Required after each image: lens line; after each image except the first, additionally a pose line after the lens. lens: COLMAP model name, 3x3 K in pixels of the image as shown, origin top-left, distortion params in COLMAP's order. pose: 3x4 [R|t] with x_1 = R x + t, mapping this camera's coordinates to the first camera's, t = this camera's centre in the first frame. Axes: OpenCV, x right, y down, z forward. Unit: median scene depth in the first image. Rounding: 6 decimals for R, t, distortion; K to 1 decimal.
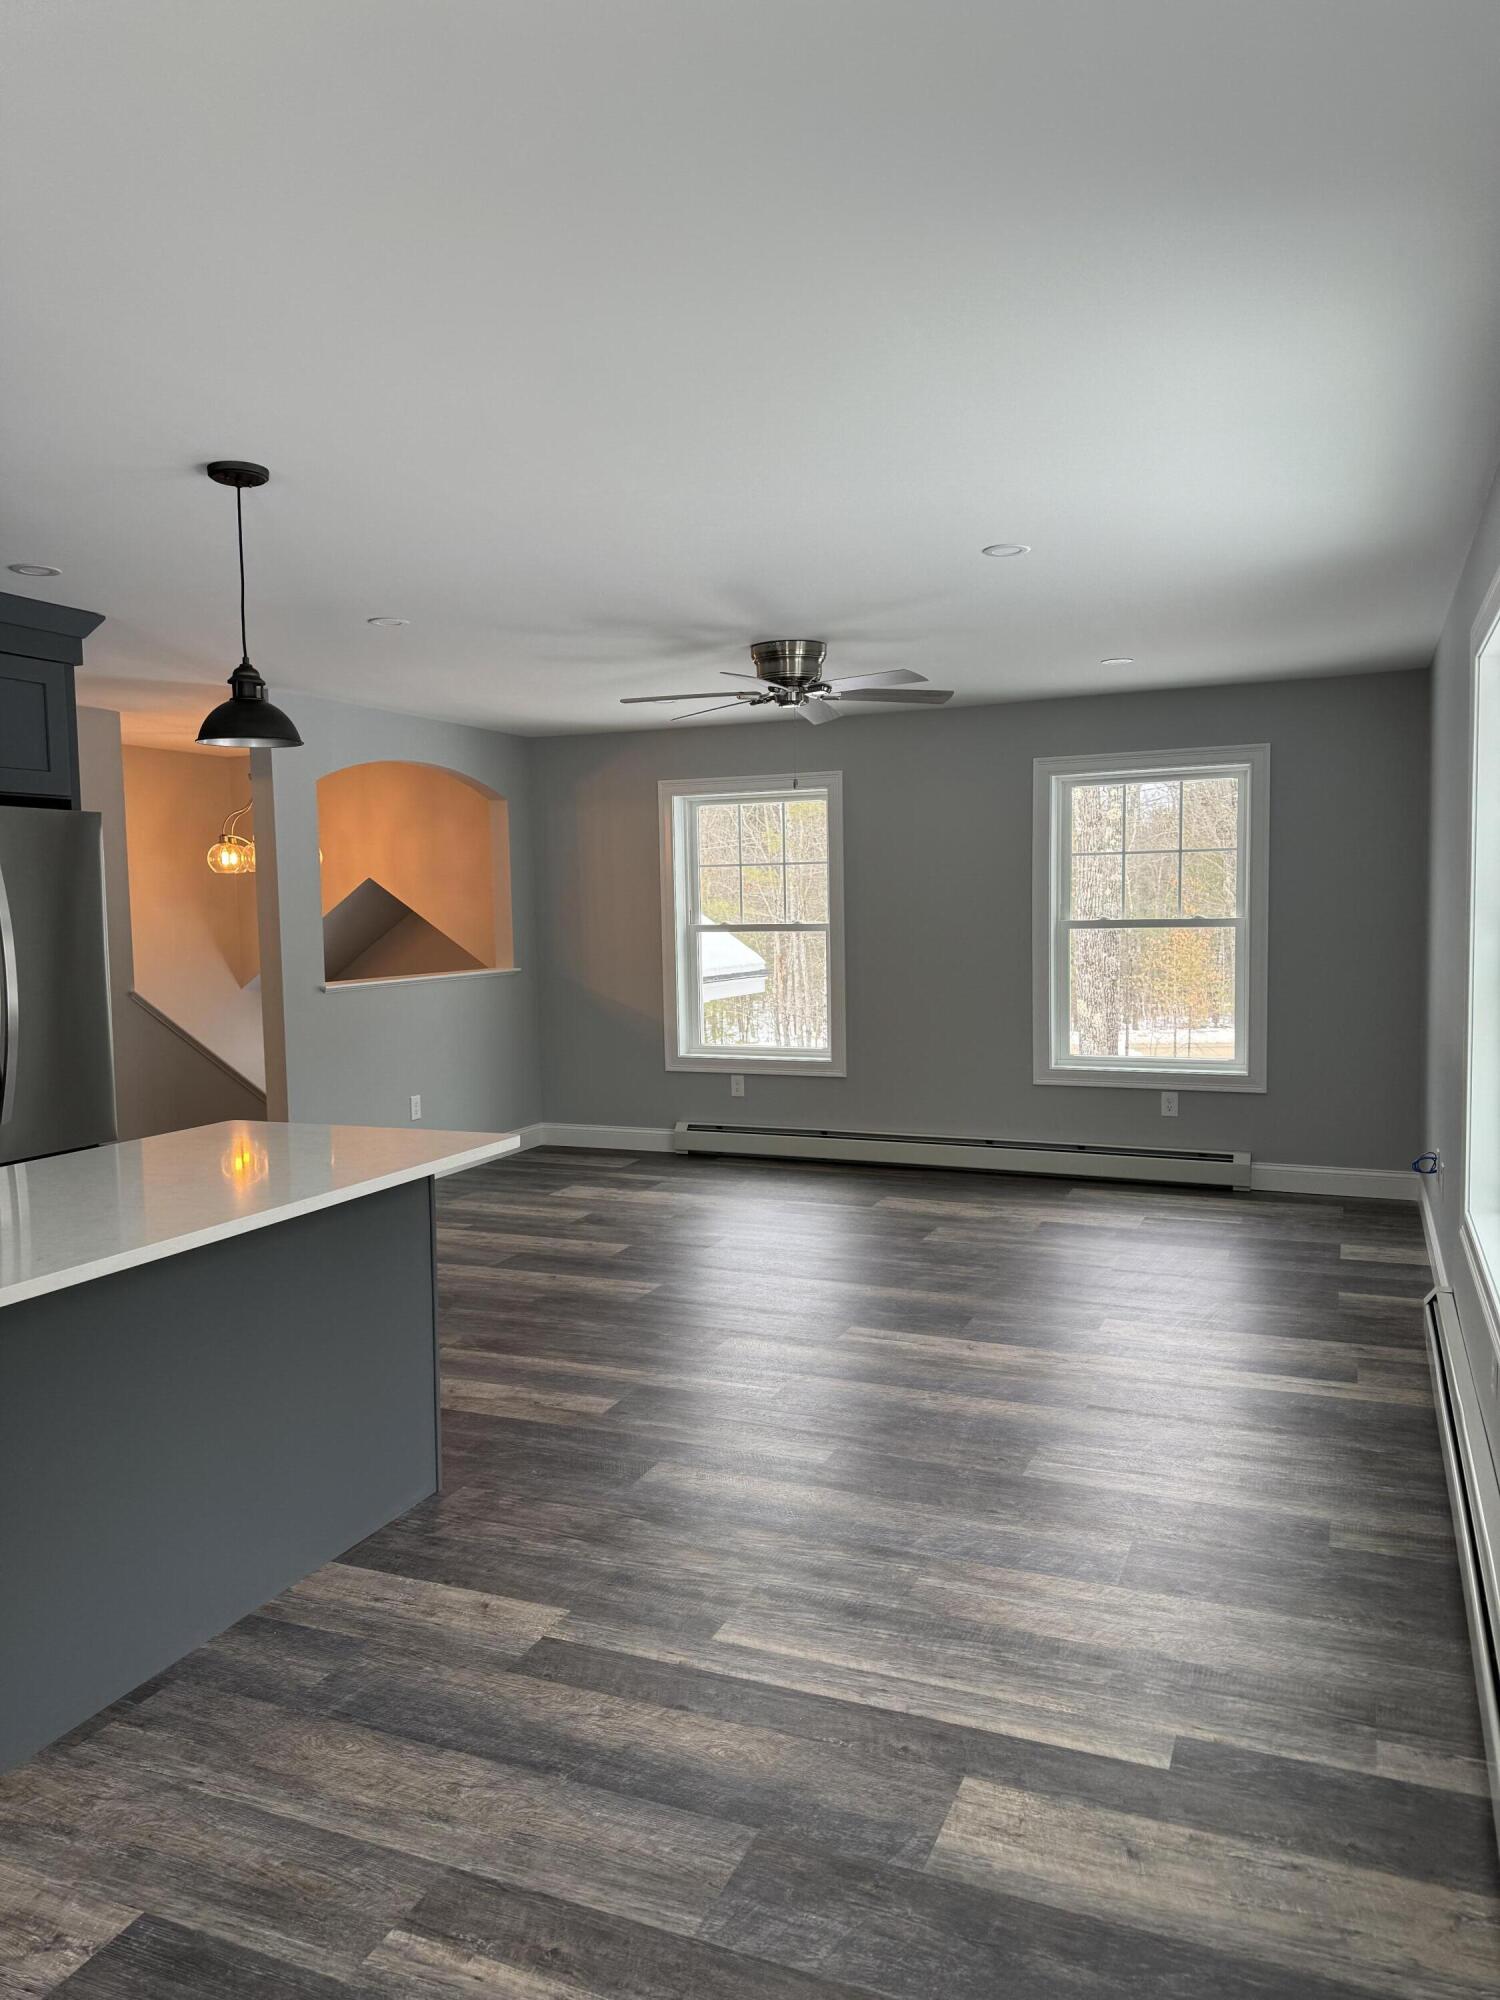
lens RADIAL K [[1421.8, 0, 750.0], [0, 1421.8, 1000.0], [0, 0, 1]] dist [0.007454, -0.010641]
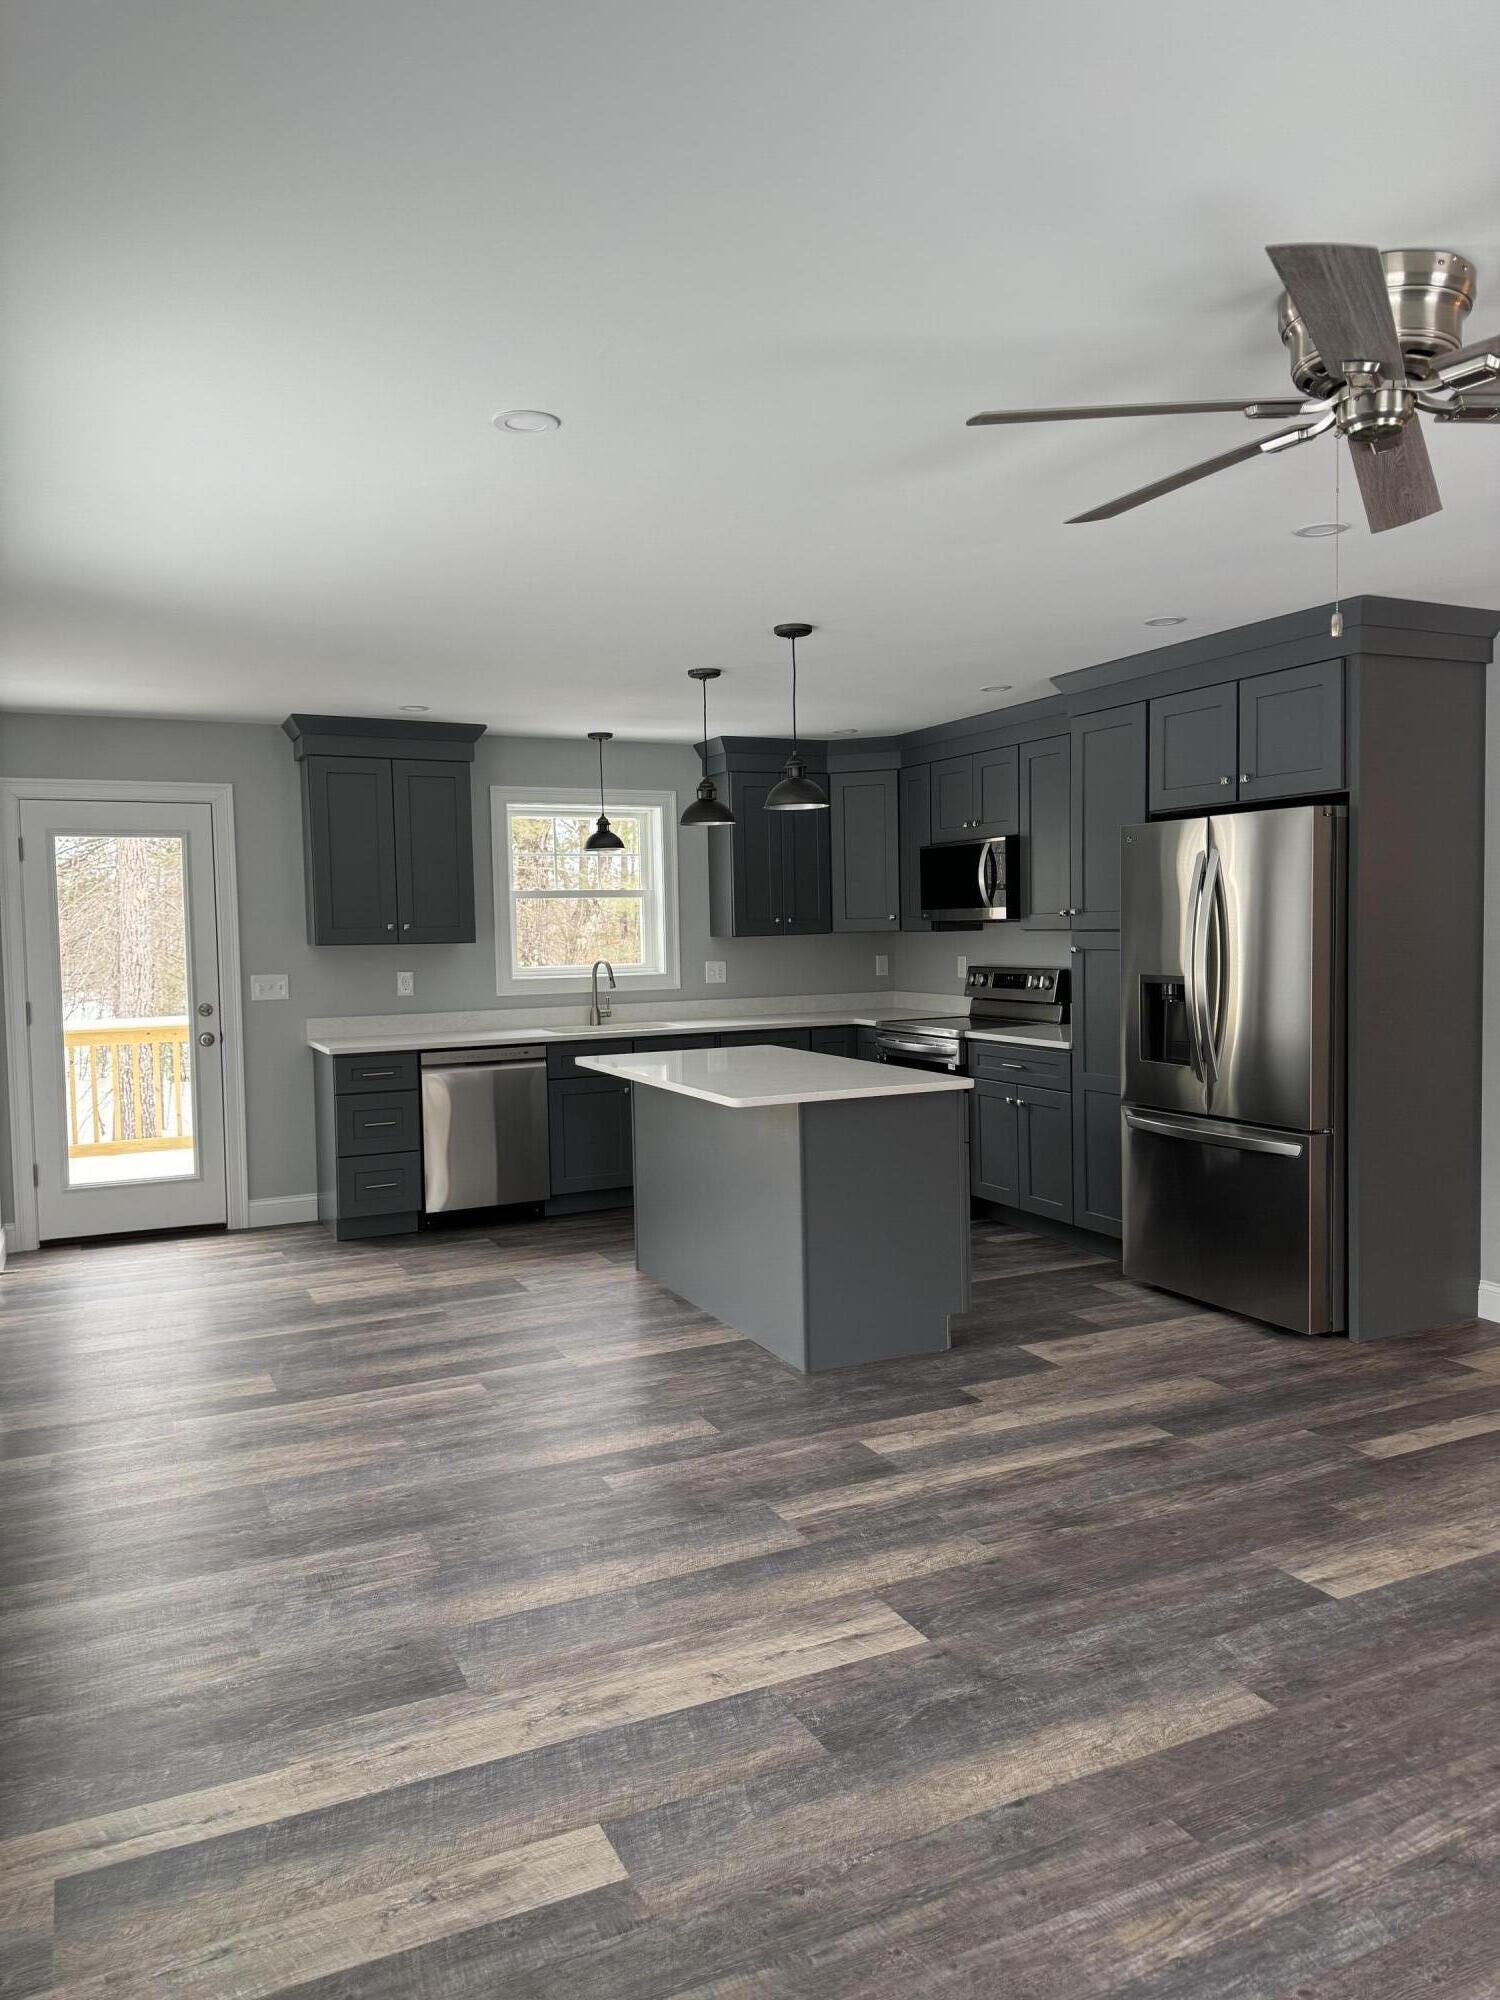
lens RADIAL K [[1421.8, 0, 750.0], [0, 1421.8, 1000.0], [0, 0, 1]] dist [0.007454, -0.010641]
pose [[-0.662300, 0.081251, -0.744820, 0.630916], [-0.022808, 0.991455, 0.128437, -0.126342], [0.748891, 0.102052, -0.654788, 1.525774]]
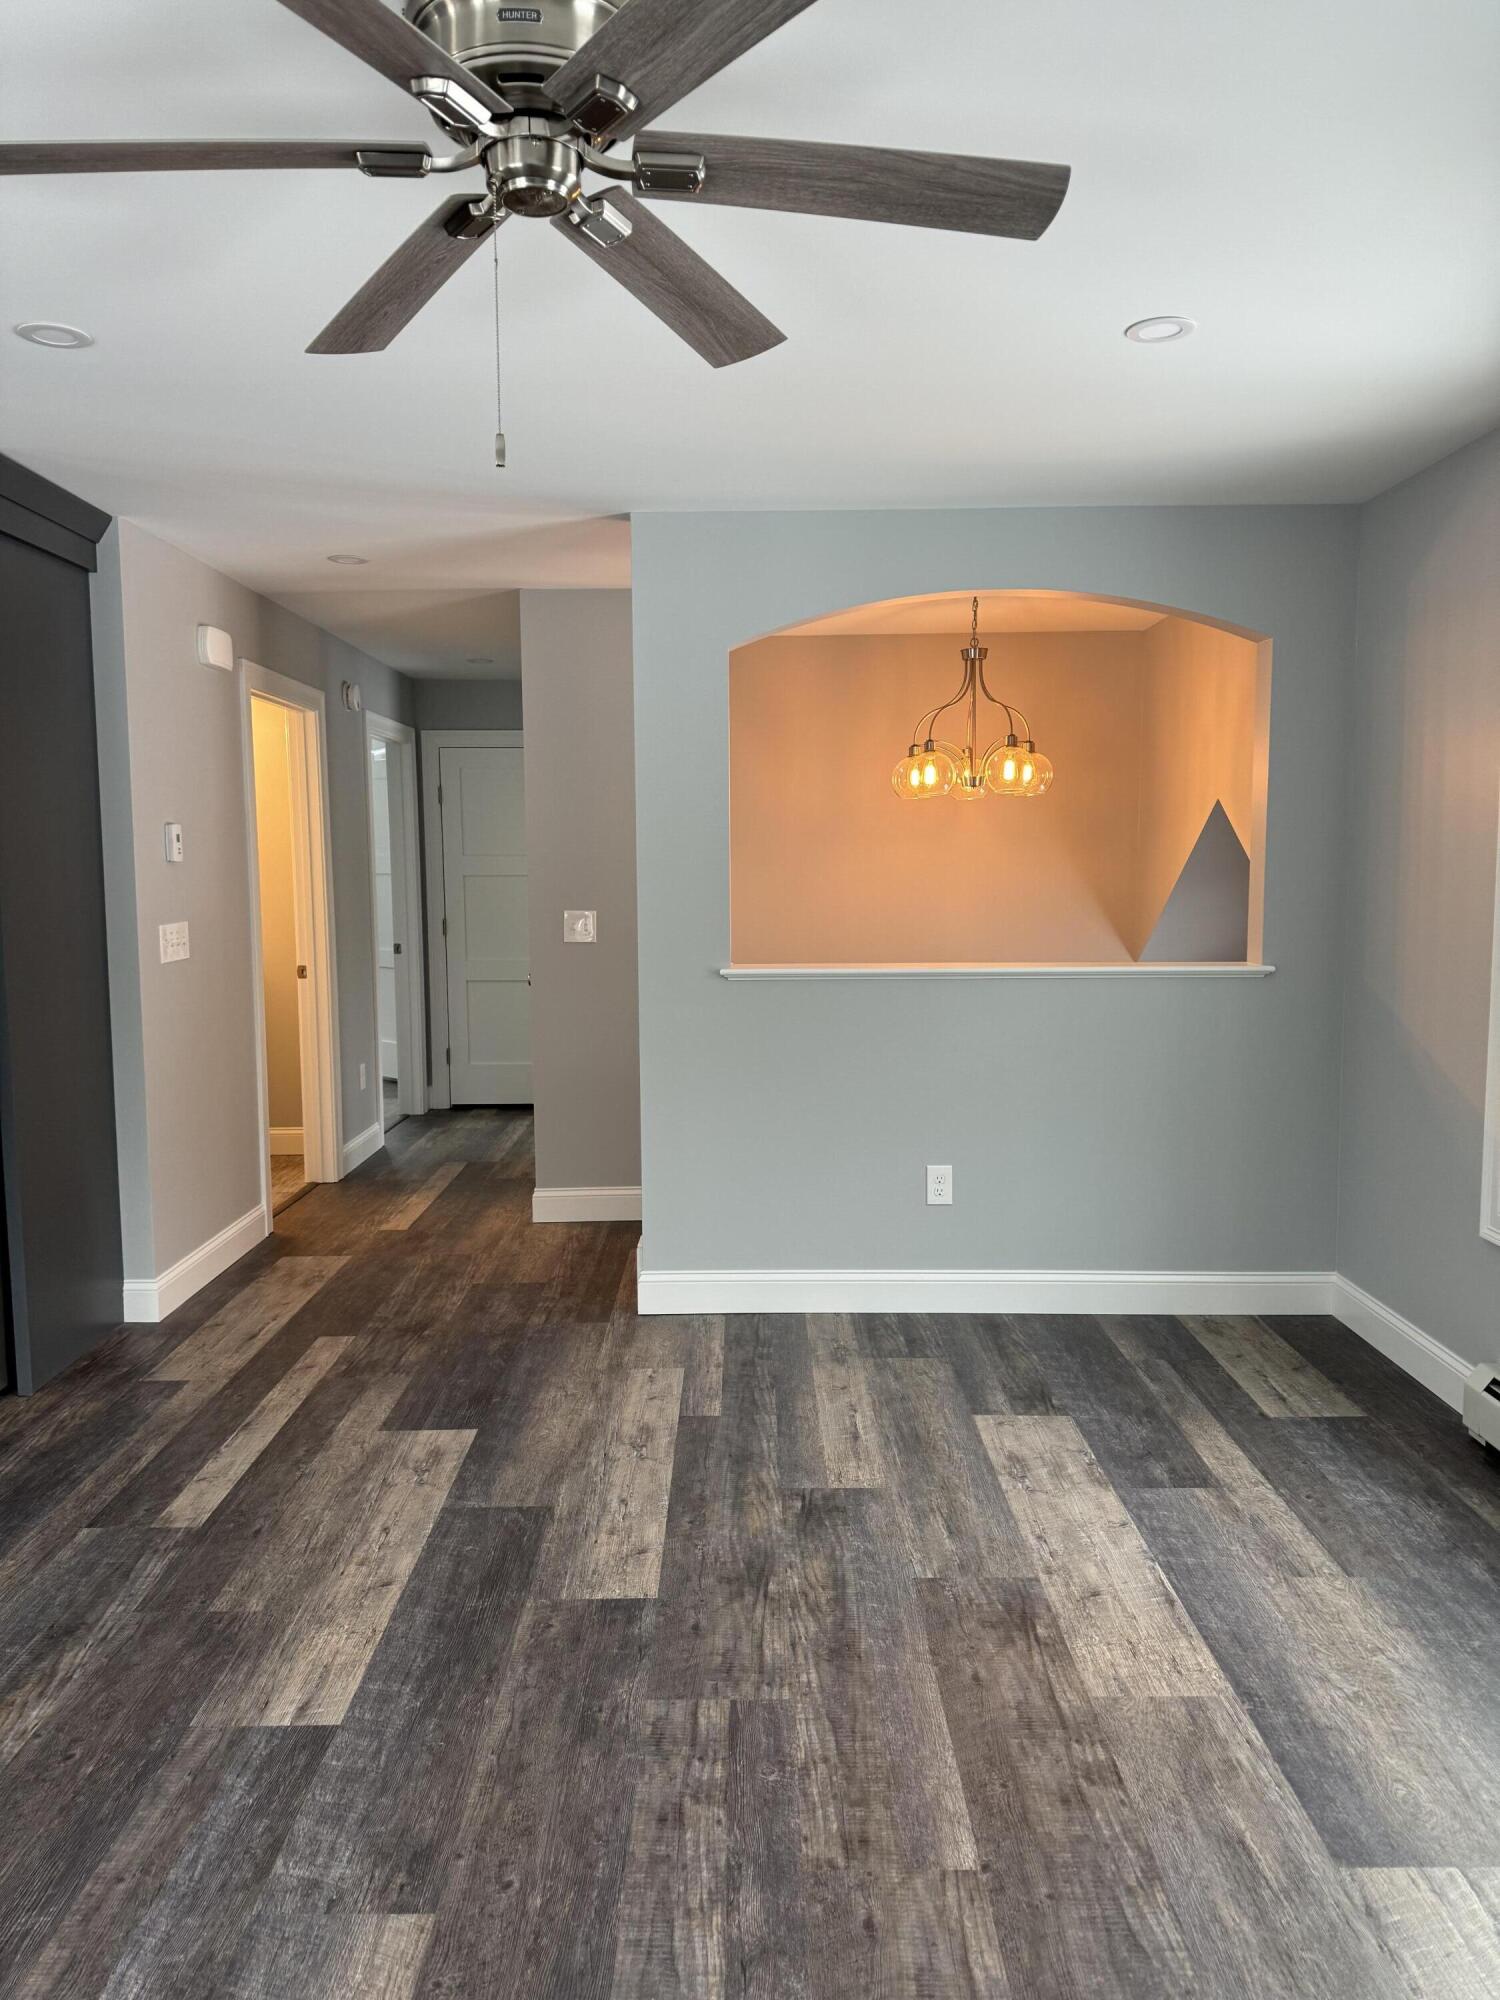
lens RADIAL K [[1421.8, 0, 750.0], [0, 1421.8, 1000.0], [0, 0, 1]] dist [0.007454, -0.010641]
pose [[0.384161, 0.115373, -0.916029, 0.471475], [-0.072862, 0.992856, 0.094492, -0.092566], [0.920387, 0.030443, 0.389823, 1.228398]]
